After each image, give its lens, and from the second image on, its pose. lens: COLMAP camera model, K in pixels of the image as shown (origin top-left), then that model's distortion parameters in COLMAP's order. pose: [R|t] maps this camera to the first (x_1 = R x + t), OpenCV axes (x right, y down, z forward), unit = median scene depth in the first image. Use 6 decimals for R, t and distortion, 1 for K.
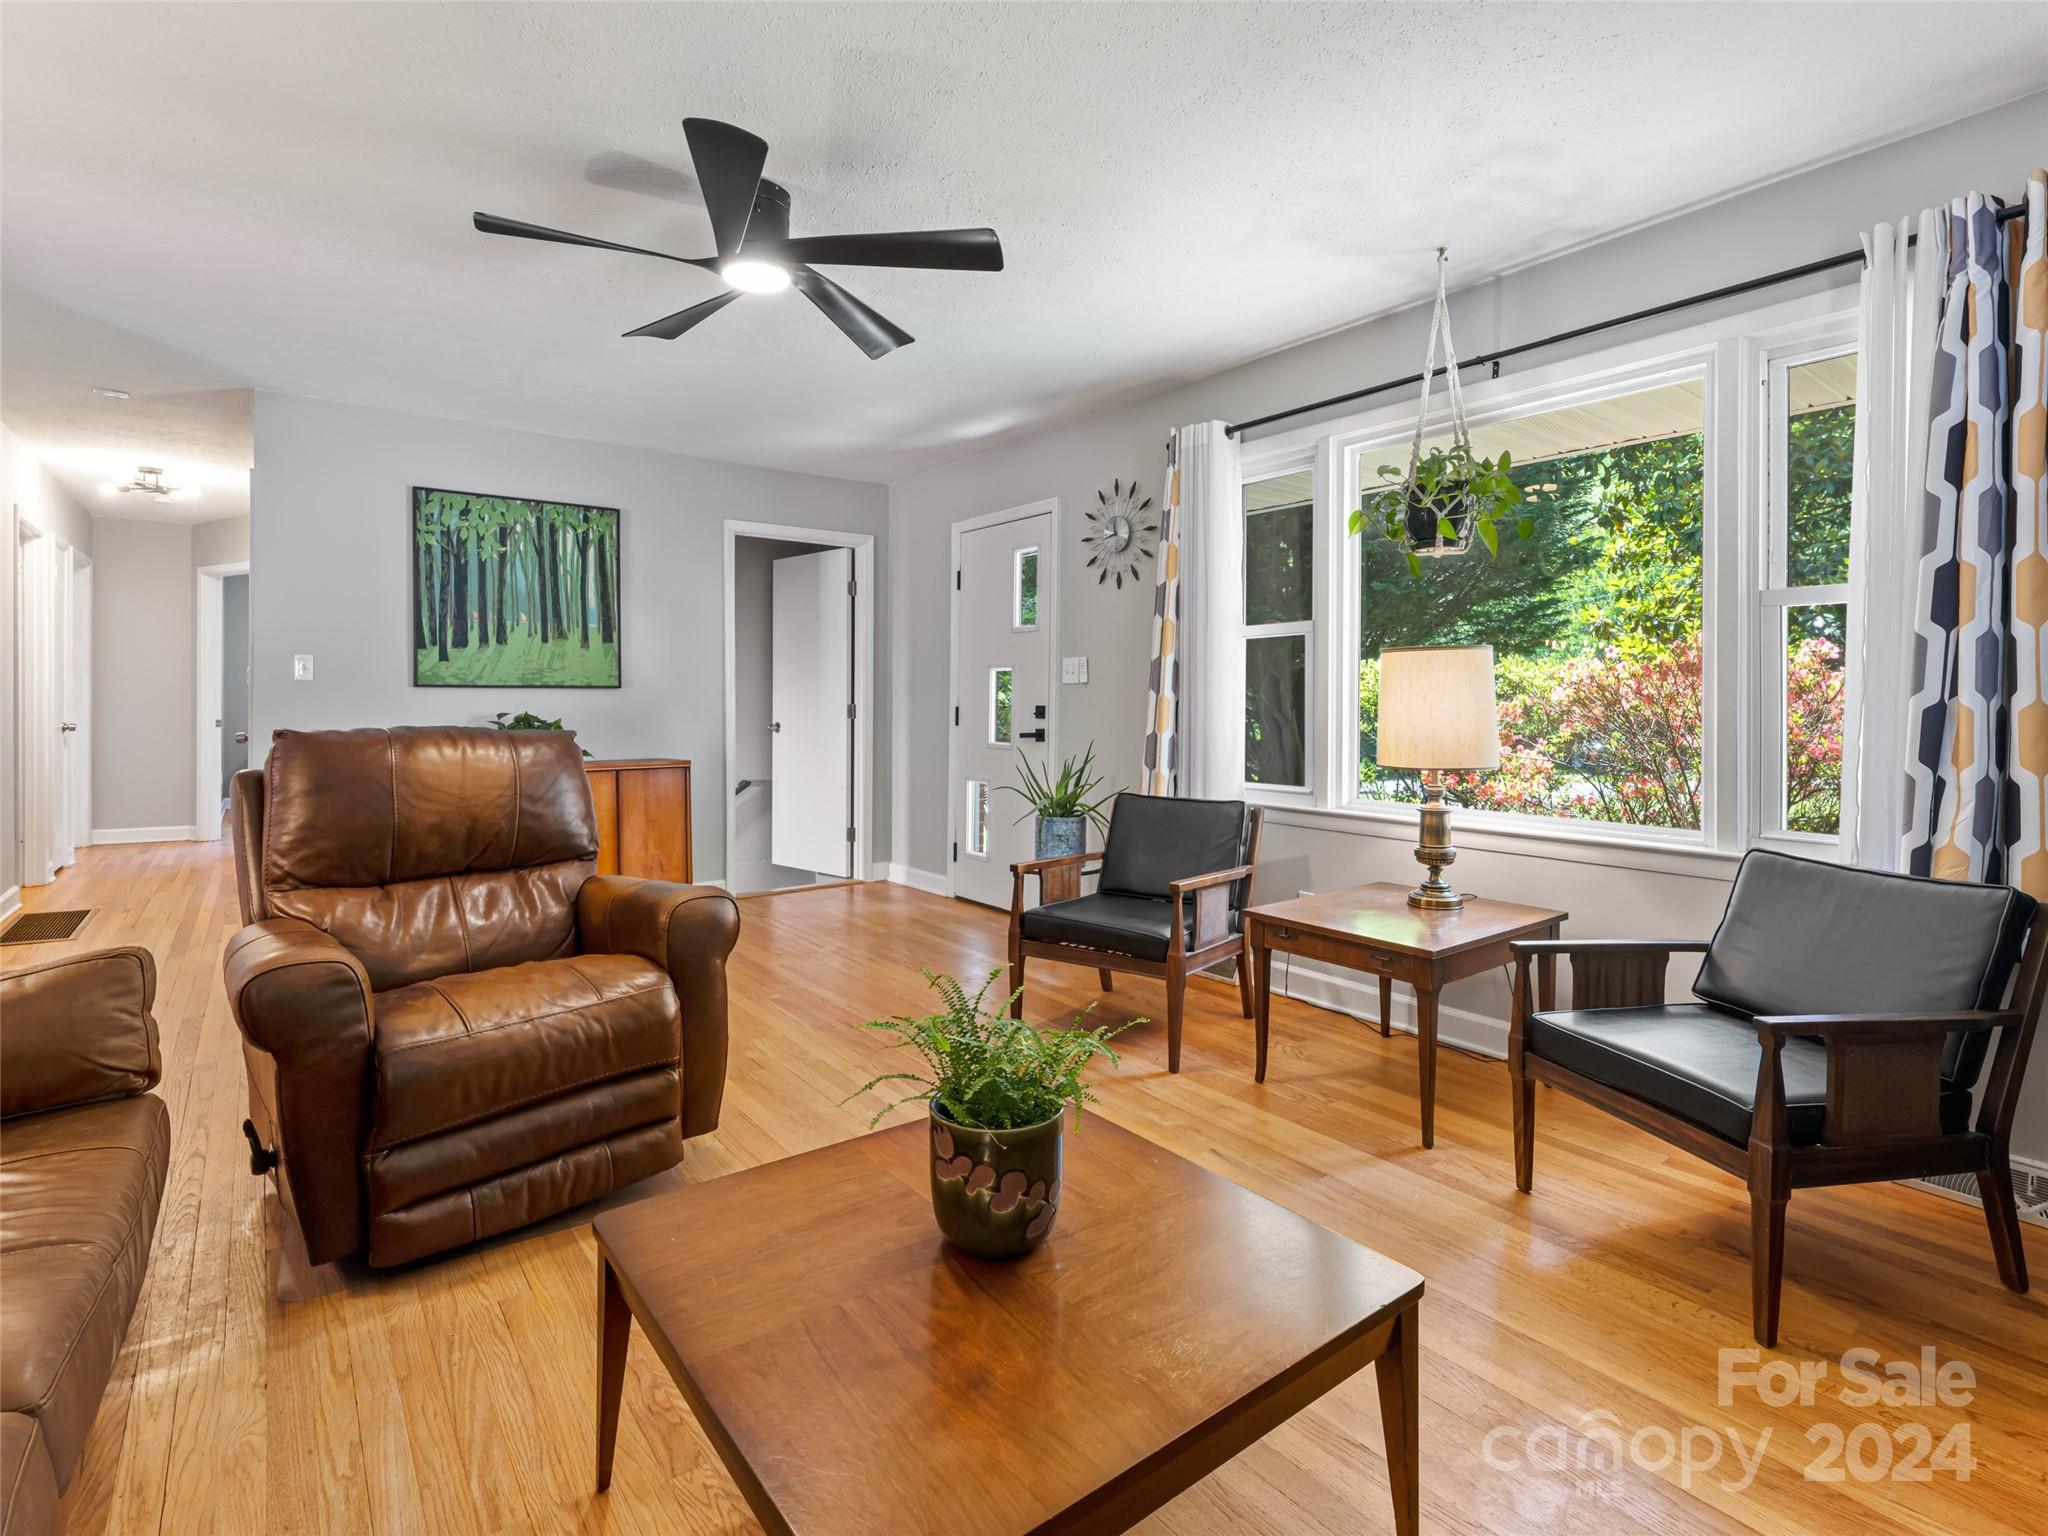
lens RADIAL K [[990.3, 0, 1016.4], [0, 990.3, 711.4], [0, 0, 1]] dist [0.003417, 0.000694]
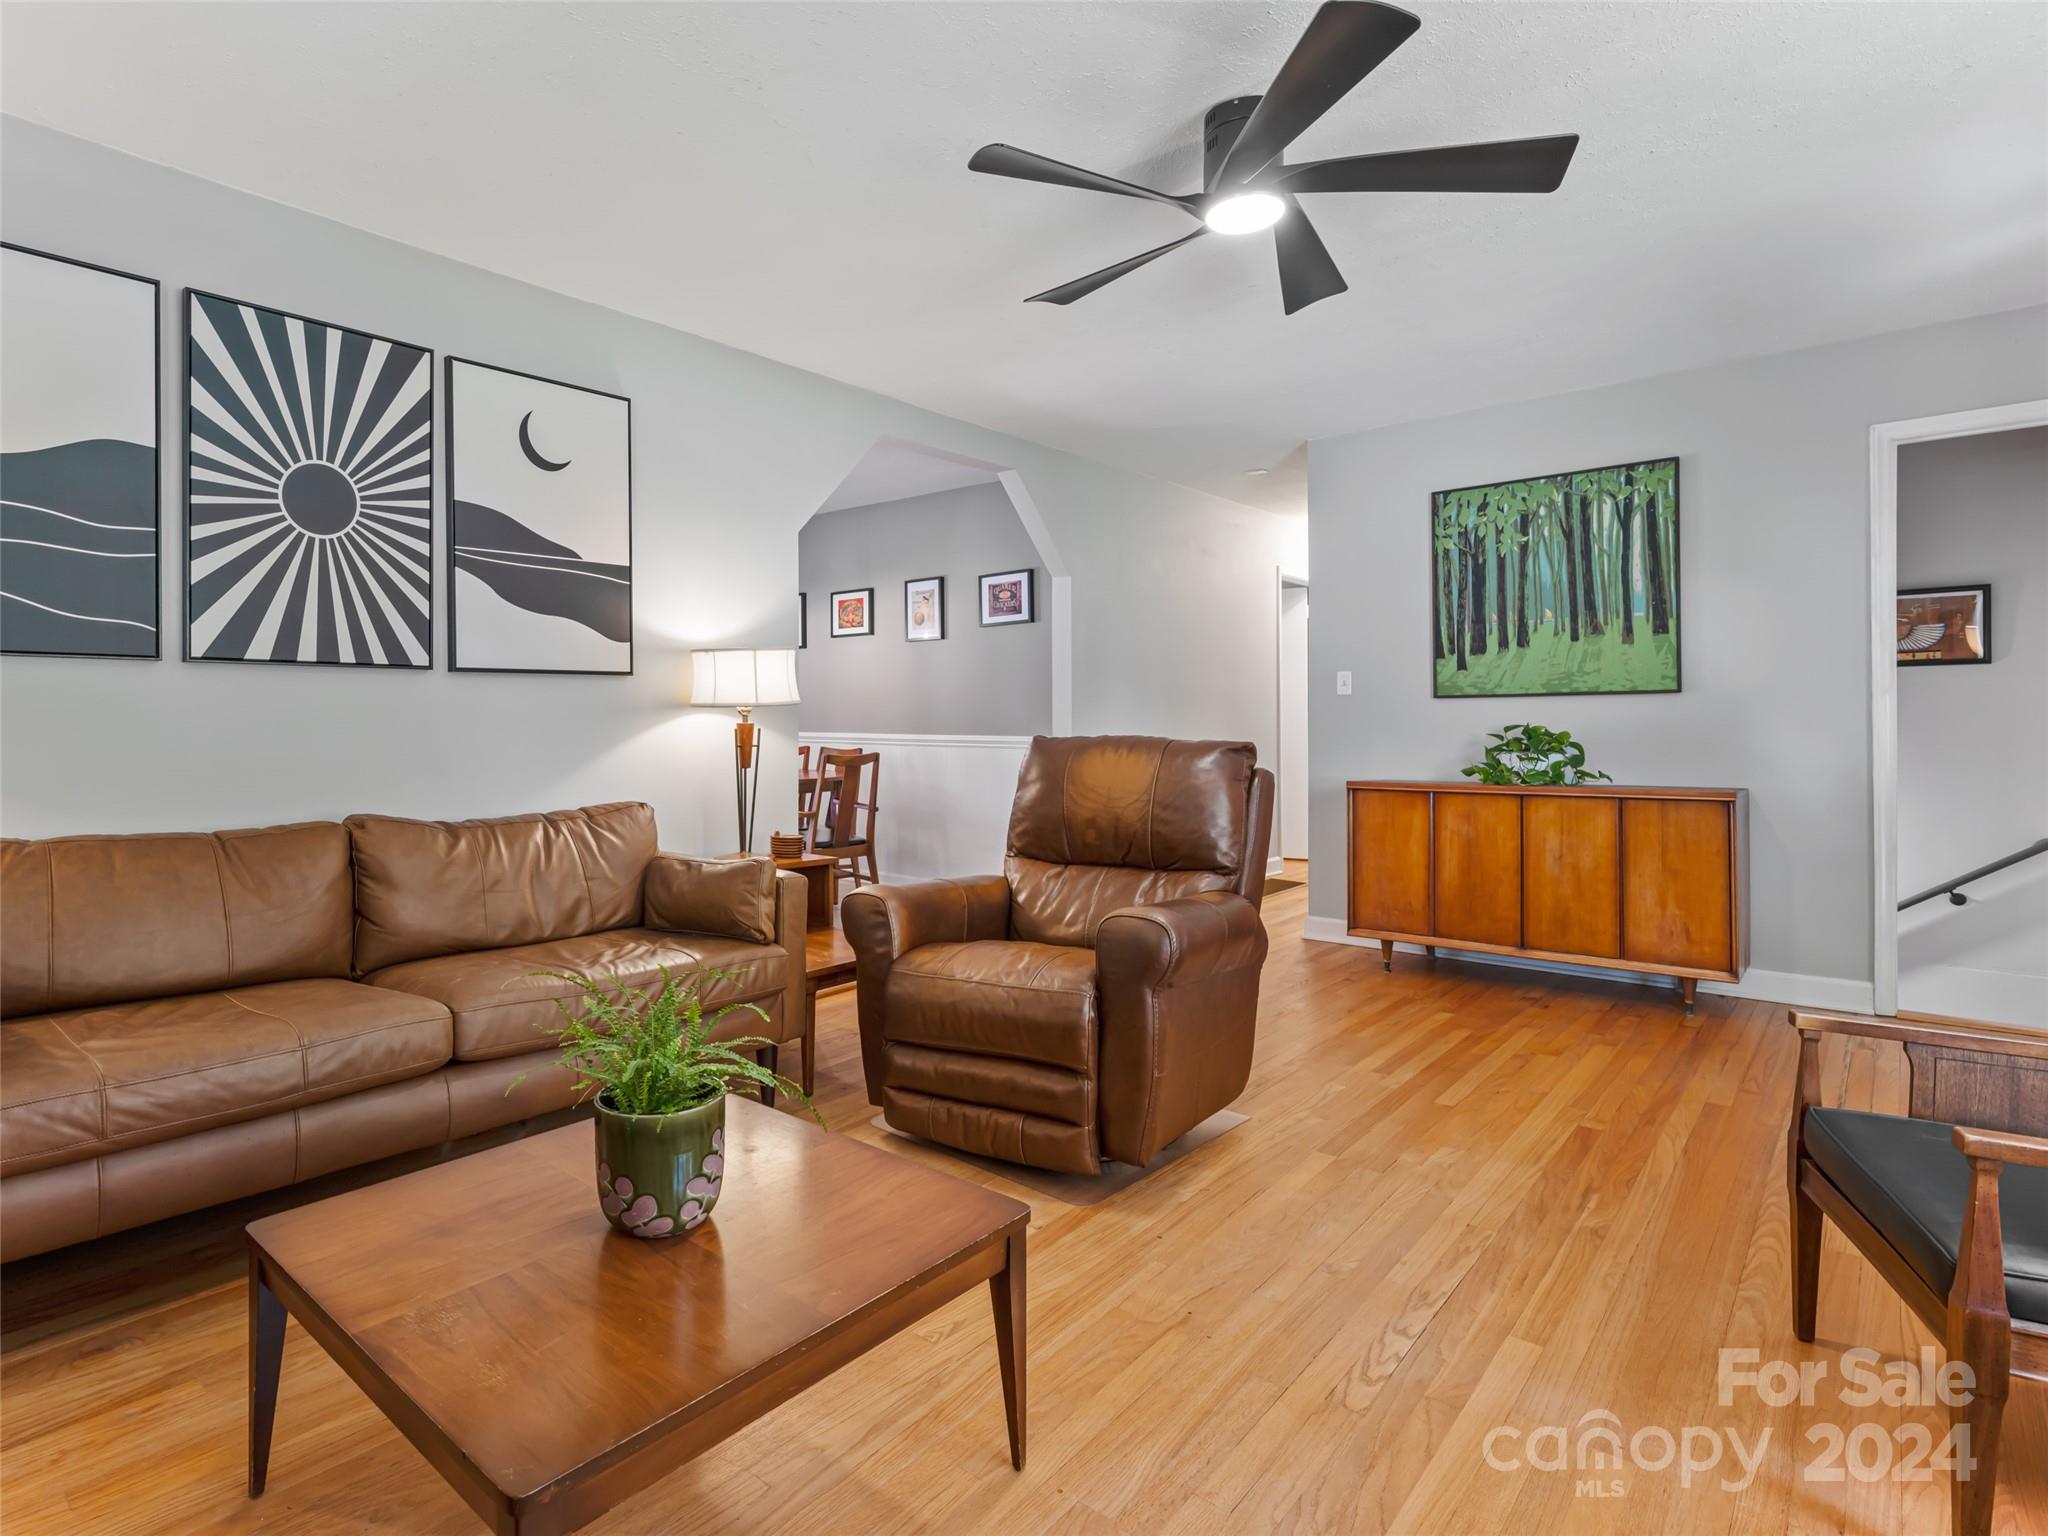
lens RADIAL K [[1079.0, 0, 925.2], [0, 1079.0, 724.3], [0, 0, 1]] dist [0.000741, -0.001097]
pose [[0.180844, -0.001256, -0.983511, 0.331941], [0.000447, 0.999999, -0.001195, 0.001862], [0.983512, -0.000224, 0.180844, 0.306462]]
